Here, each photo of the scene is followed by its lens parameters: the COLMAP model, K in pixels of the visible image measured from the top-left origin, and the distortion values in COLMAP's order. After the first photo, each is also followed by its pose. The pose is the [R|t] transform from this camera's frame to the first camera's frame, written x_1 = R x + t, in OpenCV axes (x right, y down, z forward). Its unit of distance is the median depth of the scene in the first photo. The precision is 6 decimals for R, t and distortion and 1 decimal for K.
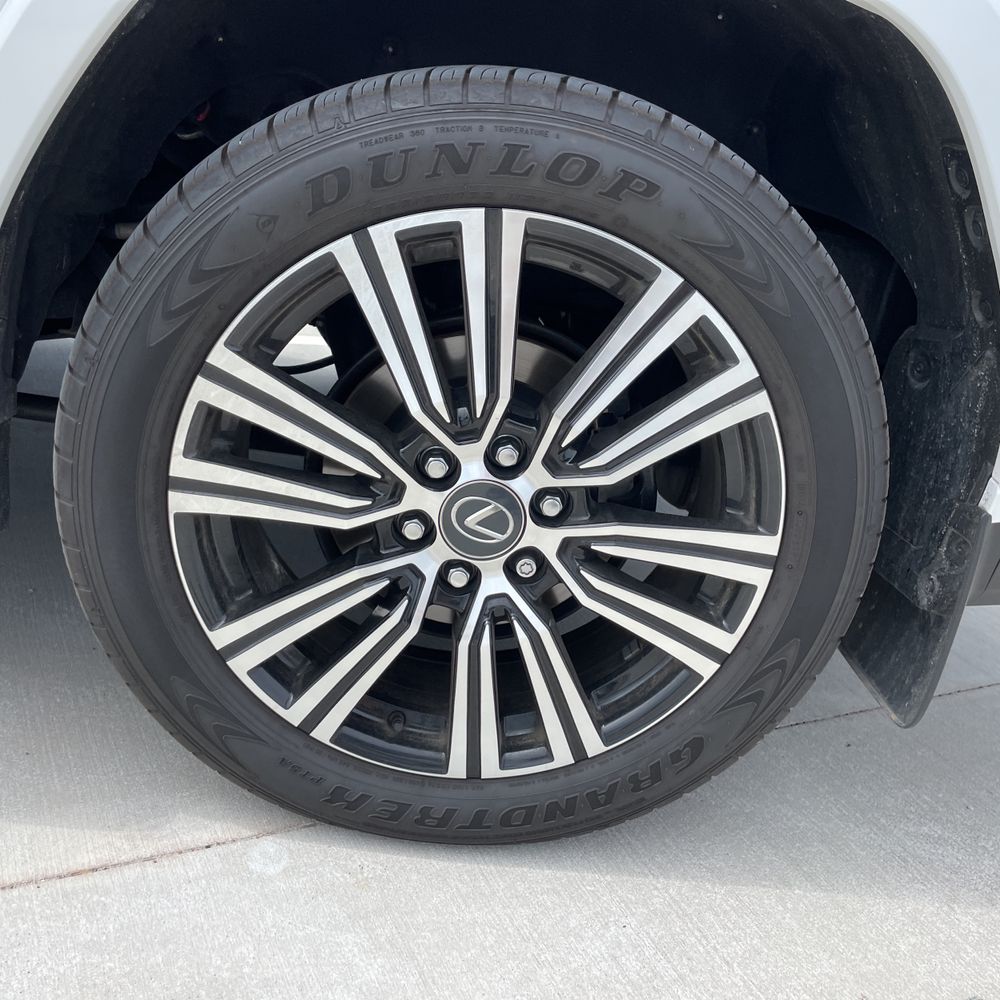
lens RADIAL K [[1033.2, 0, 511.0], [0, 1033.2, 490.3], [0, 0, 1]] dist [0.031801, 0.000000]
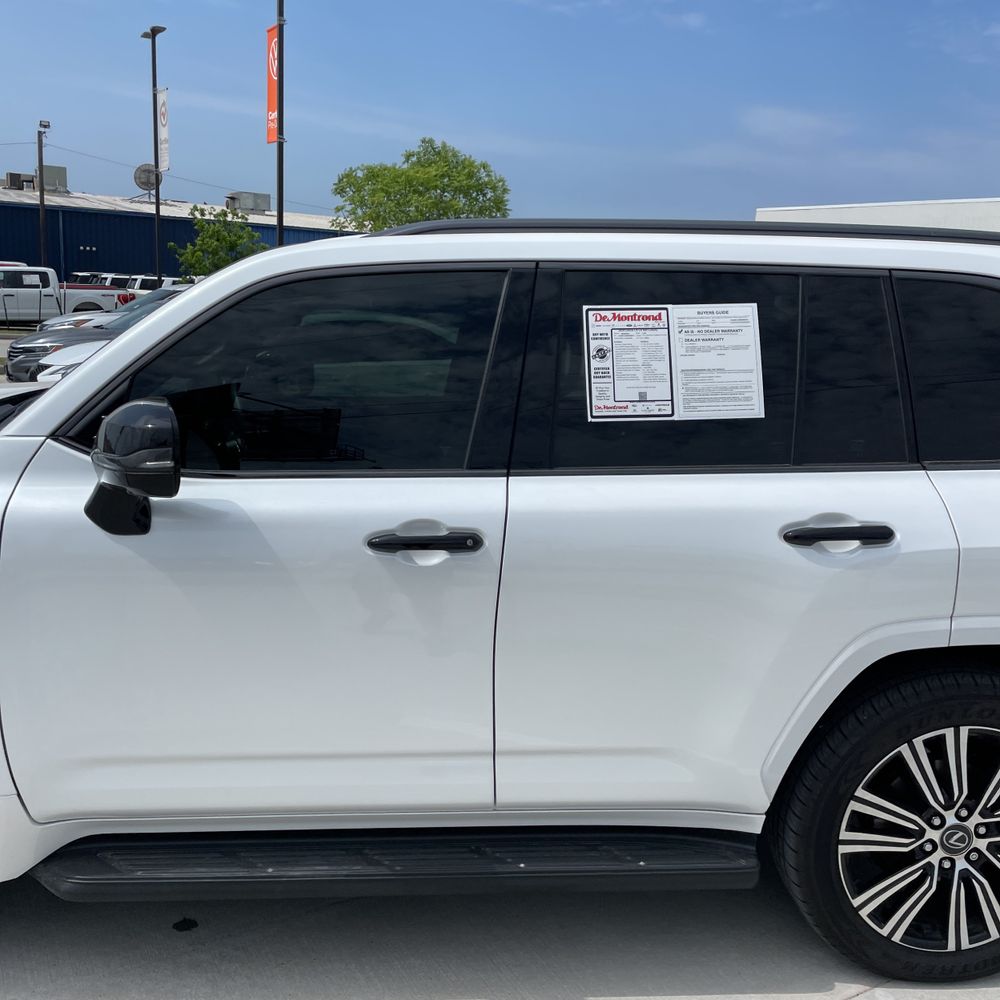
lens RADIAL K [[1033.2, 0, 496.1], [0, 1033.2, 506.0], [0, 0, 1]] dist [0.031801, 0.000000]
pose [[0.990897, -0.134612, -0.001433, -1.038045], [0.132542, 0.977413, -0.164612, -0.501307], [0.023559, 0.162923, 0.986357, -1.672367]]
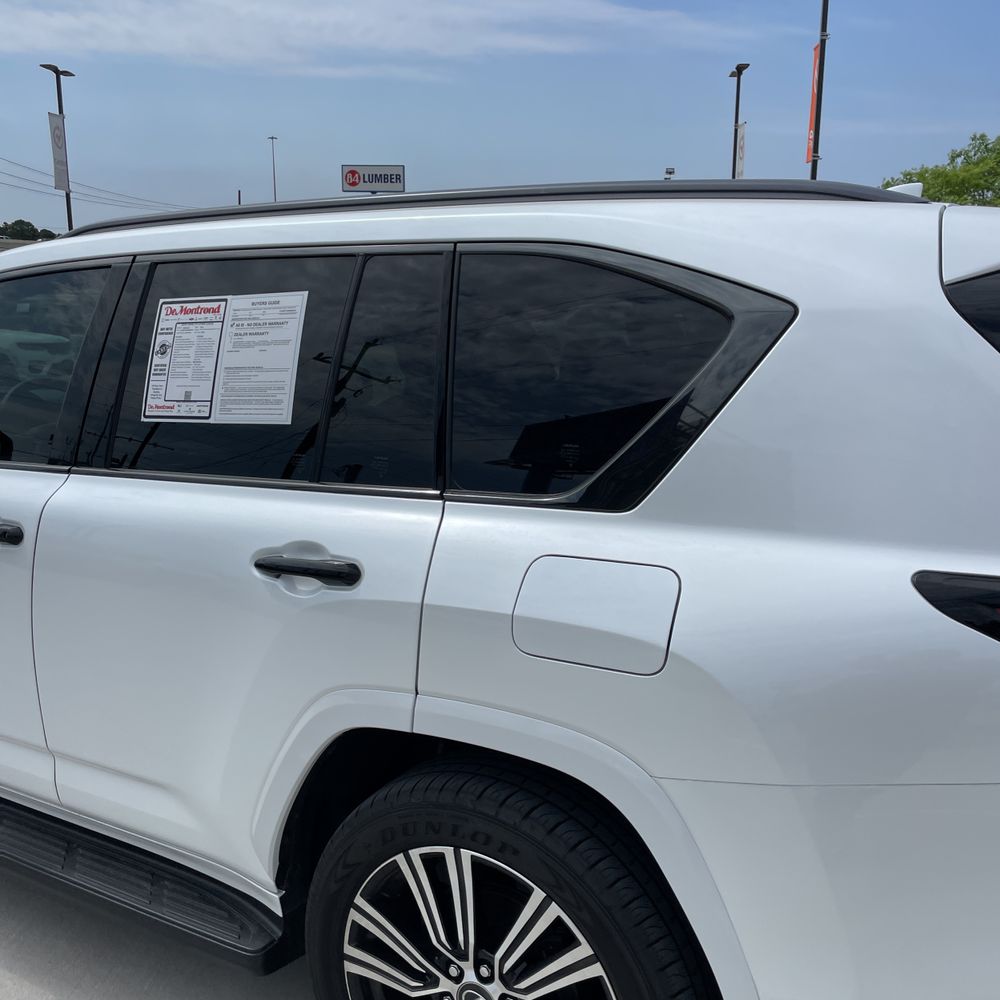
lens RADIAL K [[1033.2, 0, 515.8], [0, 1033.2, 499.0], [0, 0, 1]] dist [0.031801, 0.000000]
pose [[0.825091, -0.061611, -0.561631, 1.150176], [-0.074222, 0.973603, -0.215844, -0.463030], [0.560104, 0.219776, 0.798738, -0.648299]]
